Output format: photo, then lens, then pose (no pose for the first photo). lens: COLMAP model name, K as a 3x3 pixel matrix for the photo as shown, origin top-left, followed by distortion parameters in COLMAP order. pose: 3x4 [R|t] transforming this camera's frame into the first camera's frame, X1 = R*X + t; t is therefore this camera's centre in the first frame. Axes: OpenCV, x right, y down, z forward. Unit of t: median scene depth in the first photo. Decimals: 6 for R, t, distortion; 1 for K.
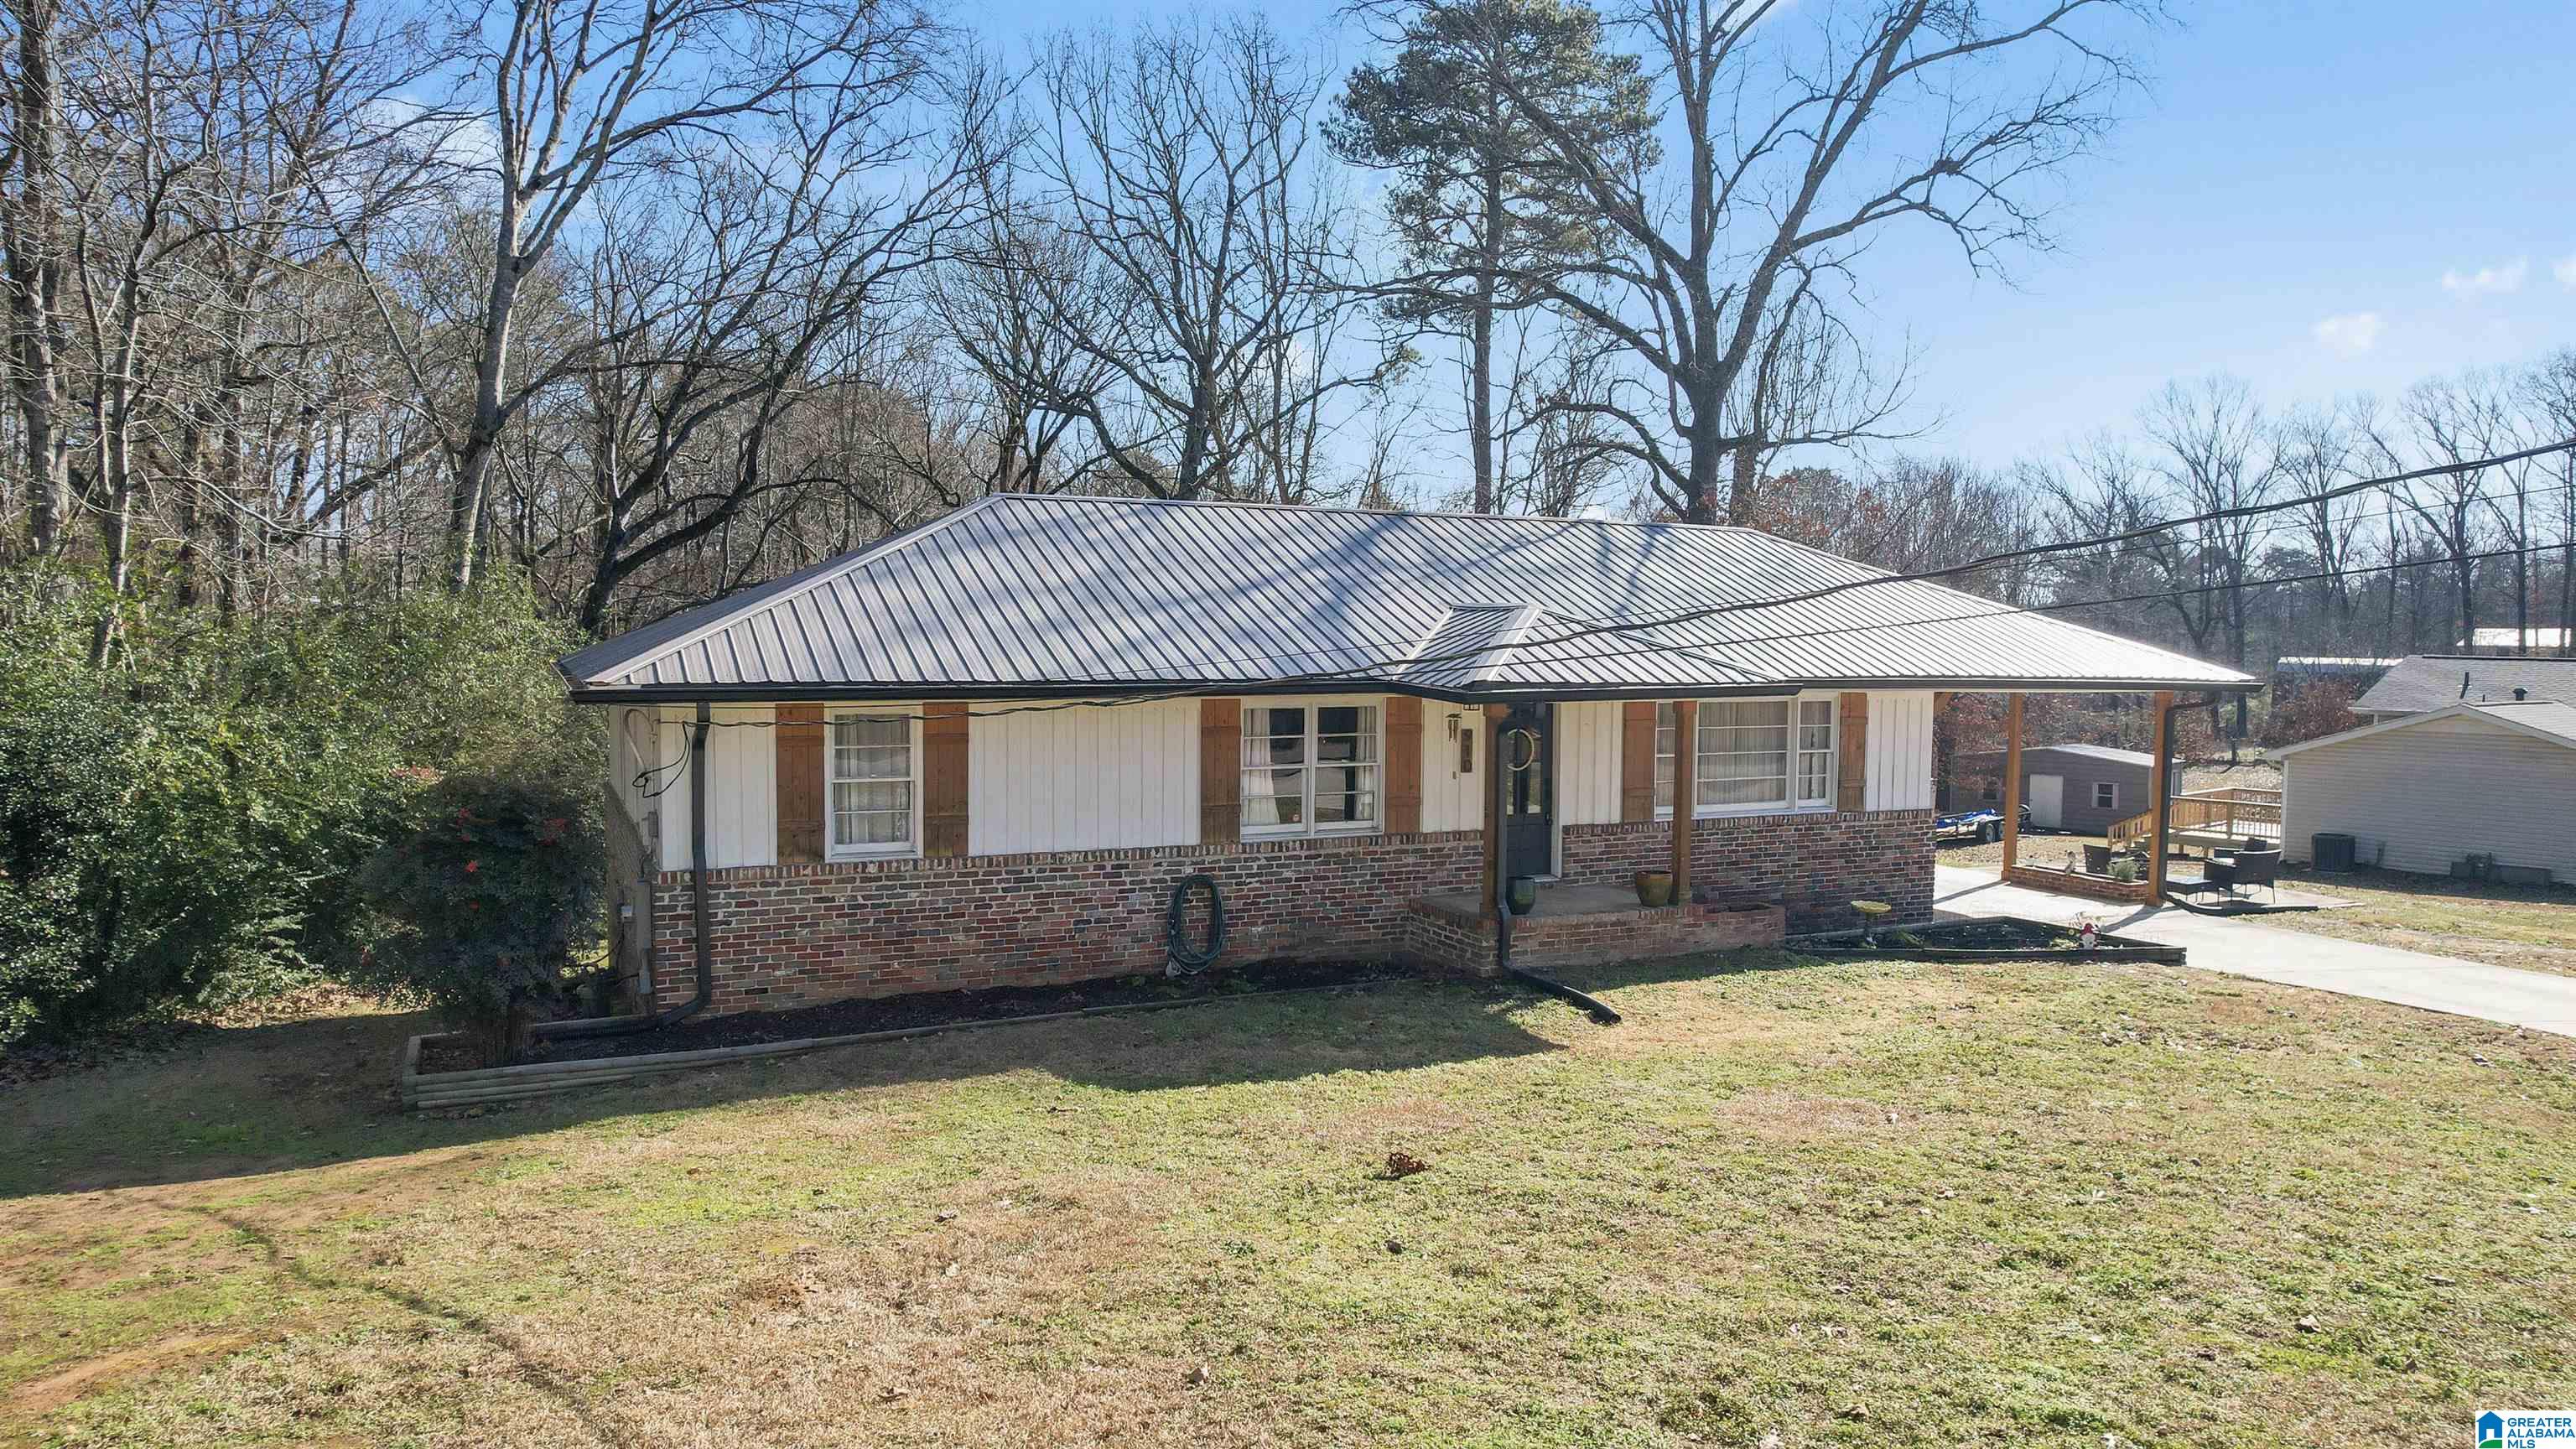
lens RADIAL K [[1641.8, 0, 1271.7], [0, 1641.8, 732.5], [0, 0, 1]] dist [-0.047554, 0.001444]
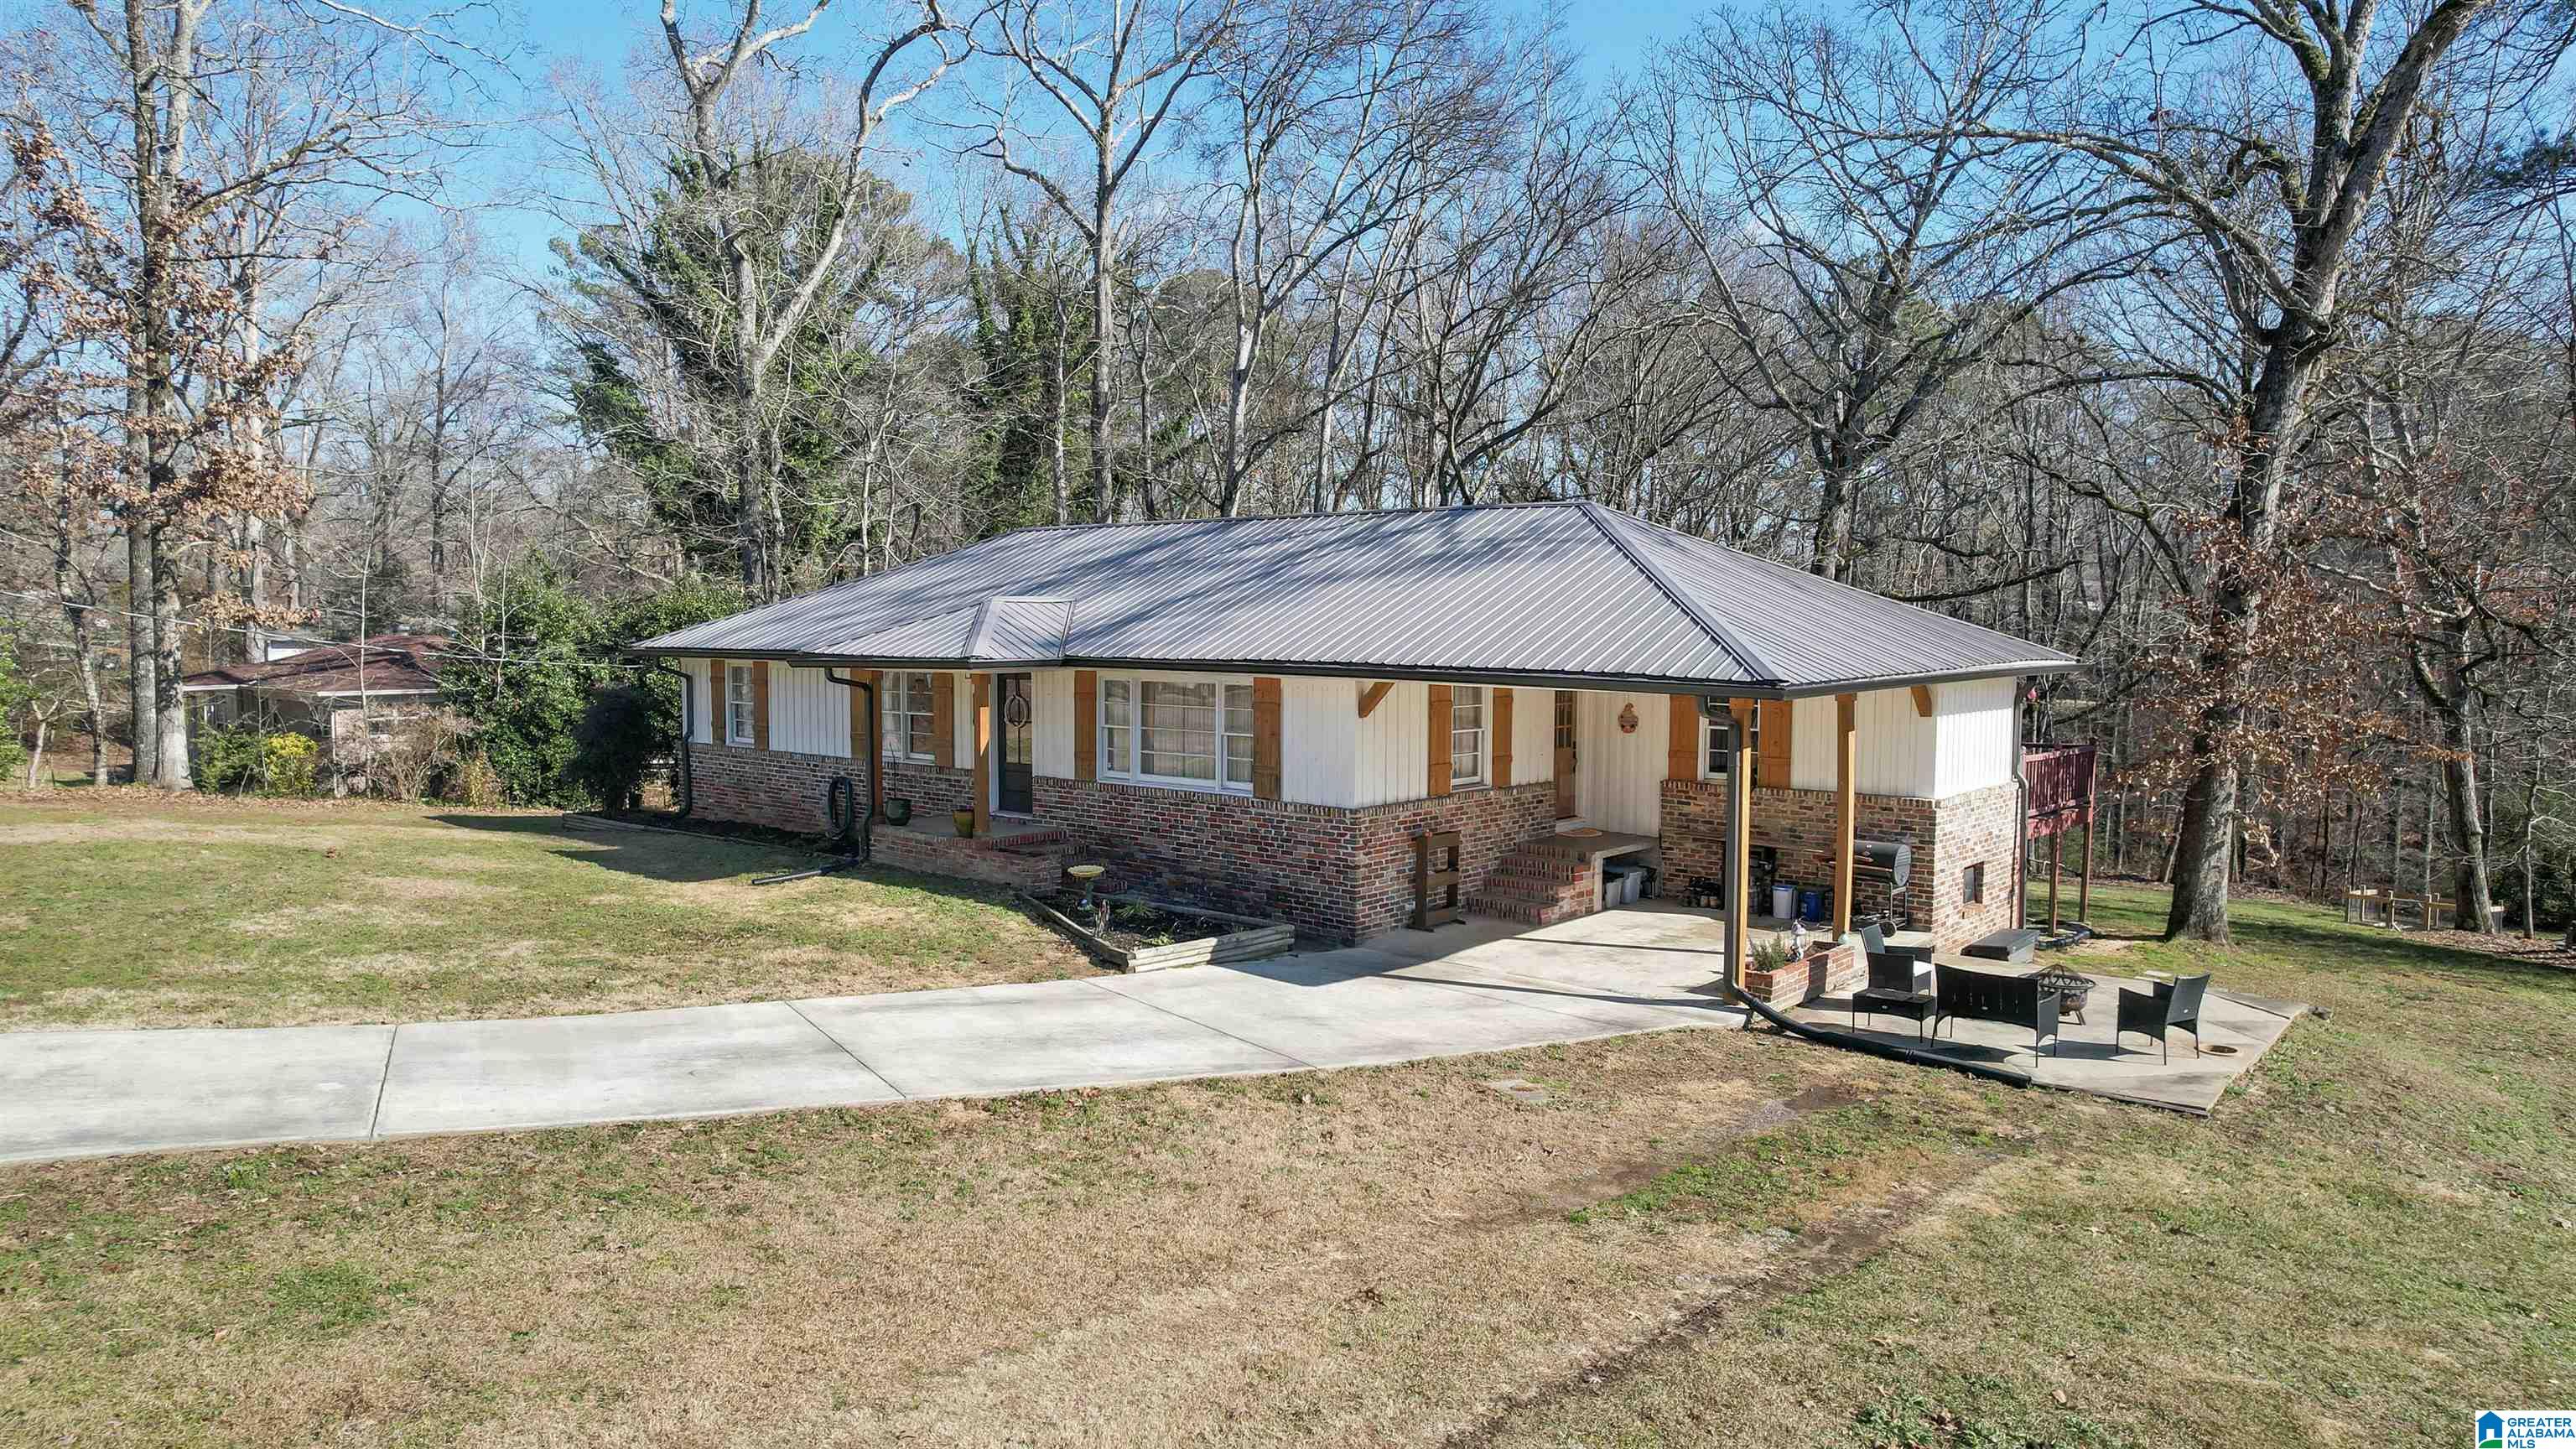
lens RADIAL K [[1641.8, 0, 1271.7], [0, 1641.8, 732.5], [0, 0, 1]] dist [-0.047554, 0.001444]
pose [[0.412960, 0.052696, -0.909224, 1.521547], [-0.060204, 0.997721, 0.030482, -0.026844], [0.908757, 0.042151, 0.415191, 0.714518]]
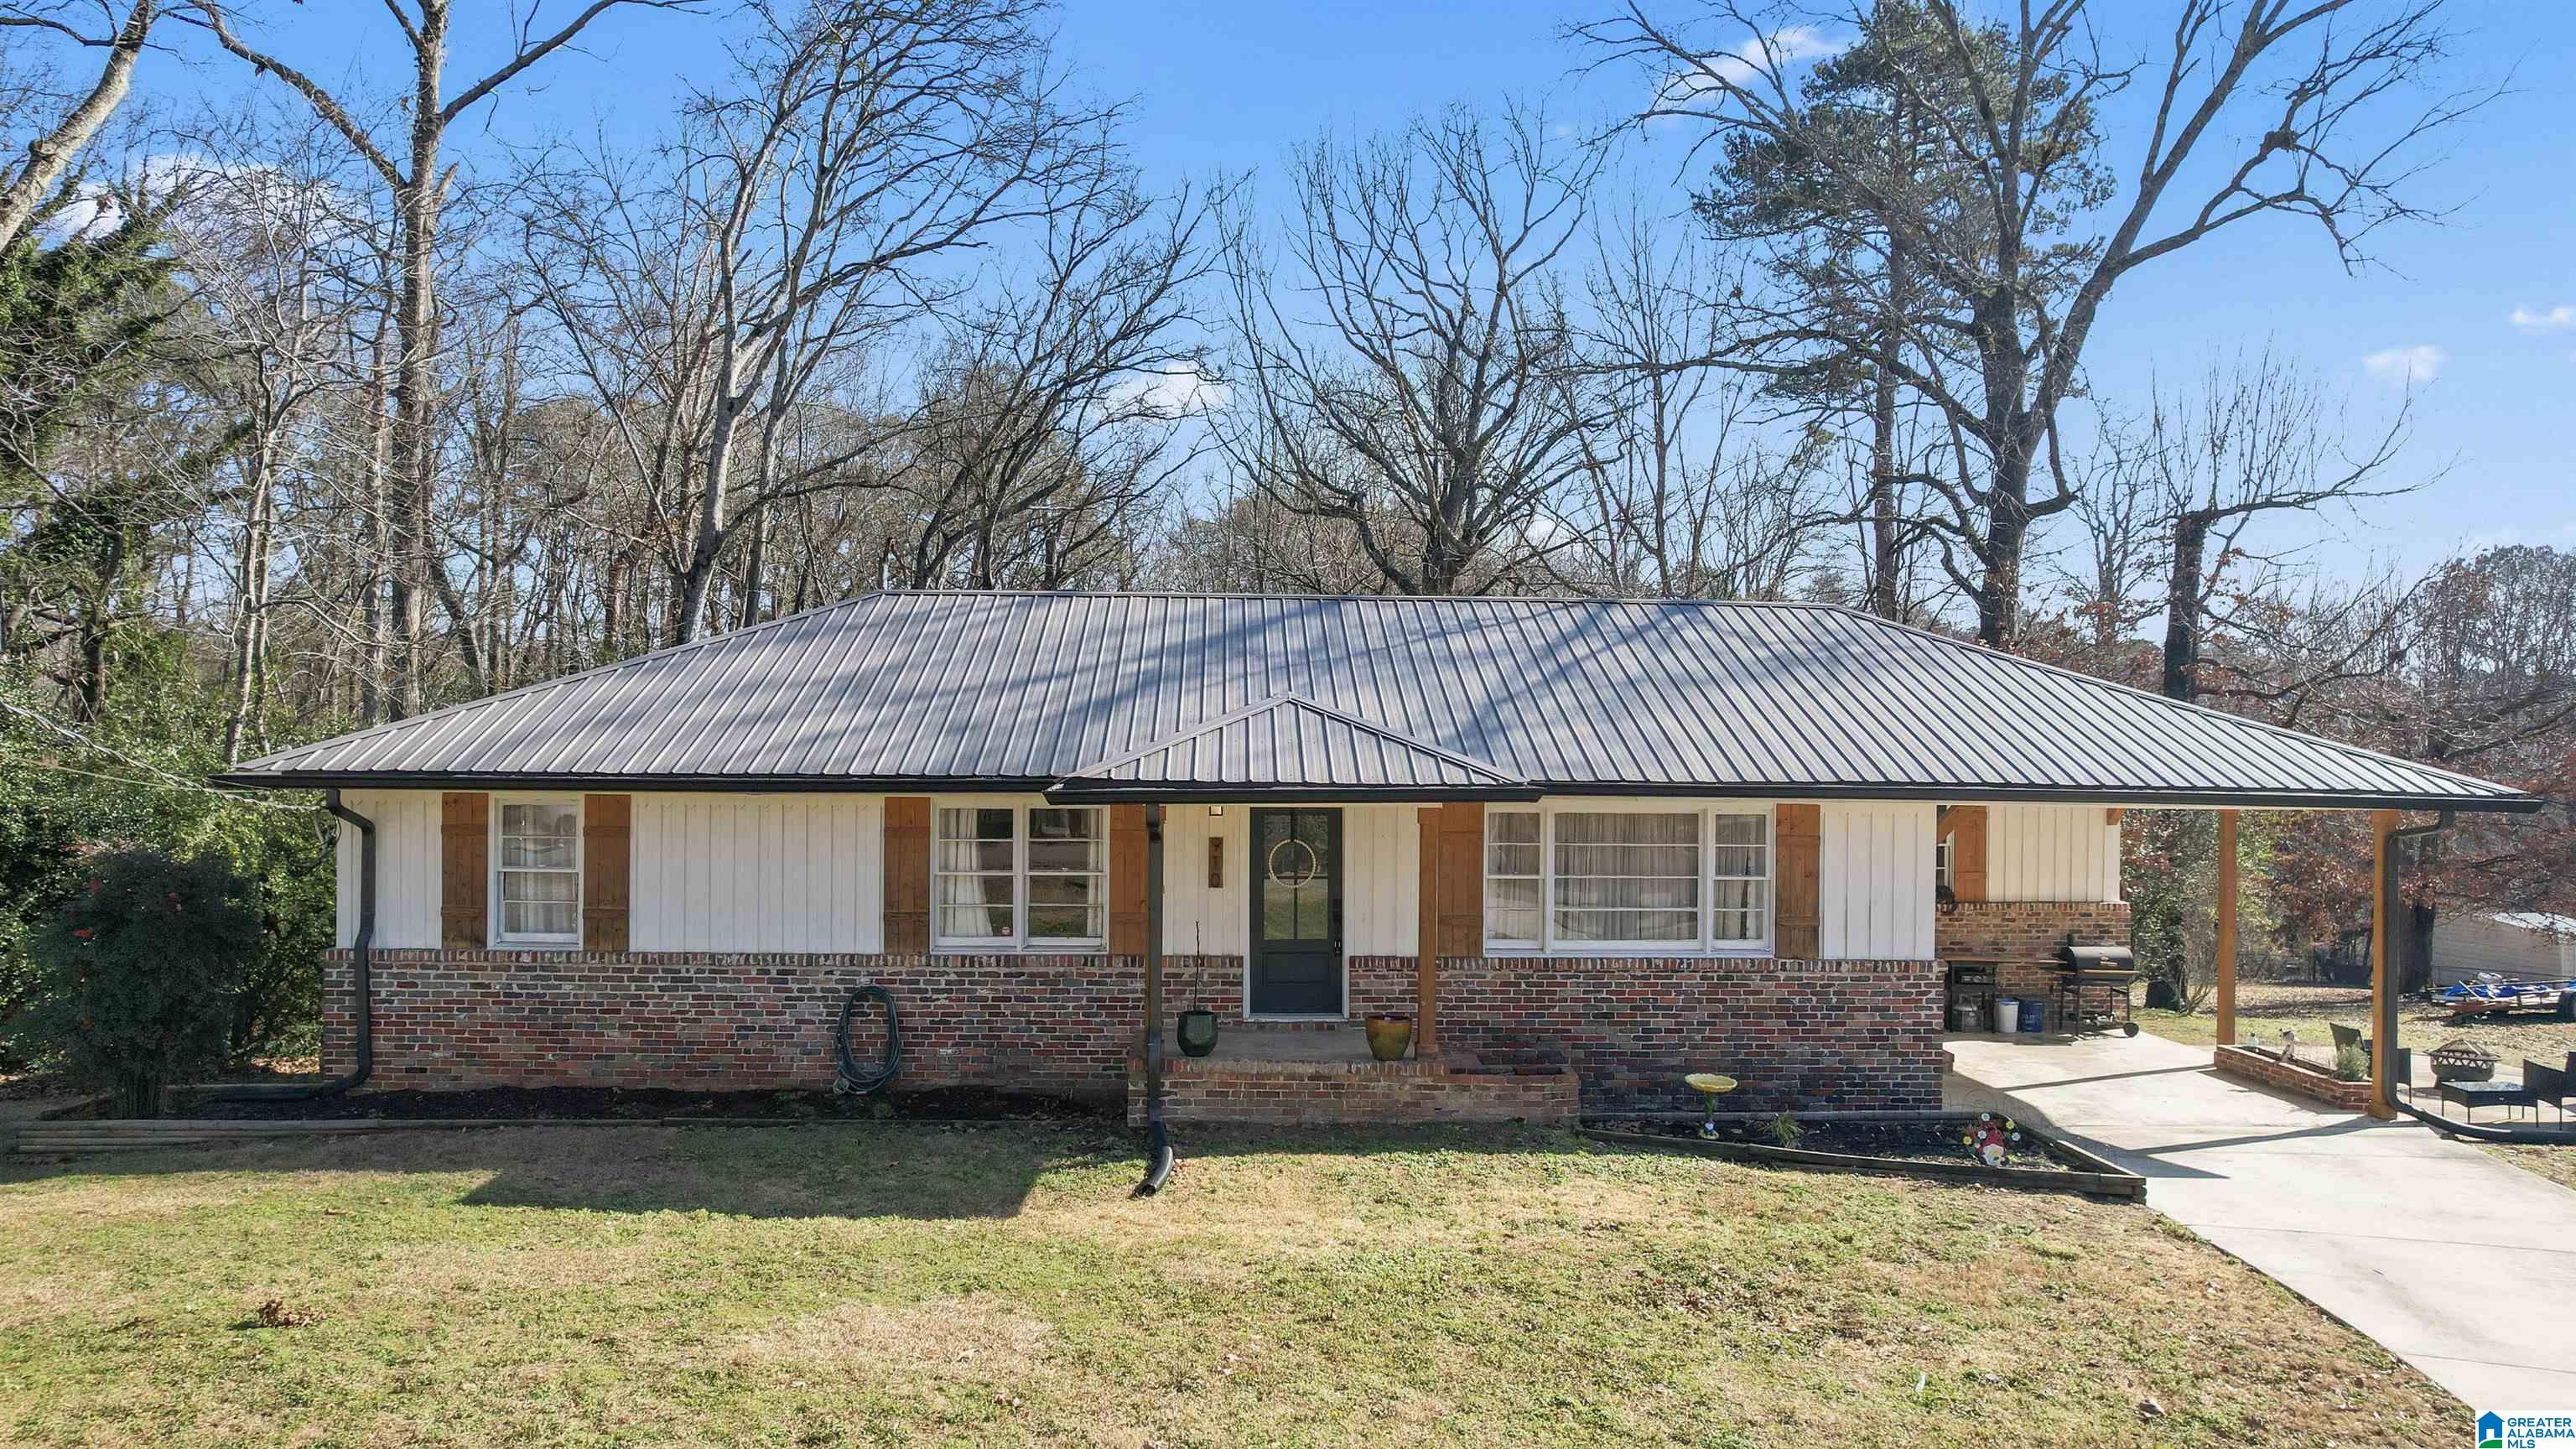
lens RADIAL K [[1641.8, 0, 1271.7], [0, 1641.8, 732.5], [0, 0, 1]] dist [-0.047554, 0.001444]
pose [[0.921410, -0.002494, -0.388584, 0.516173], [-0.025608, 0.997416, -0.067123, 0.000078], [0.387747, 0.071798, 0.918965, 0.226967]]
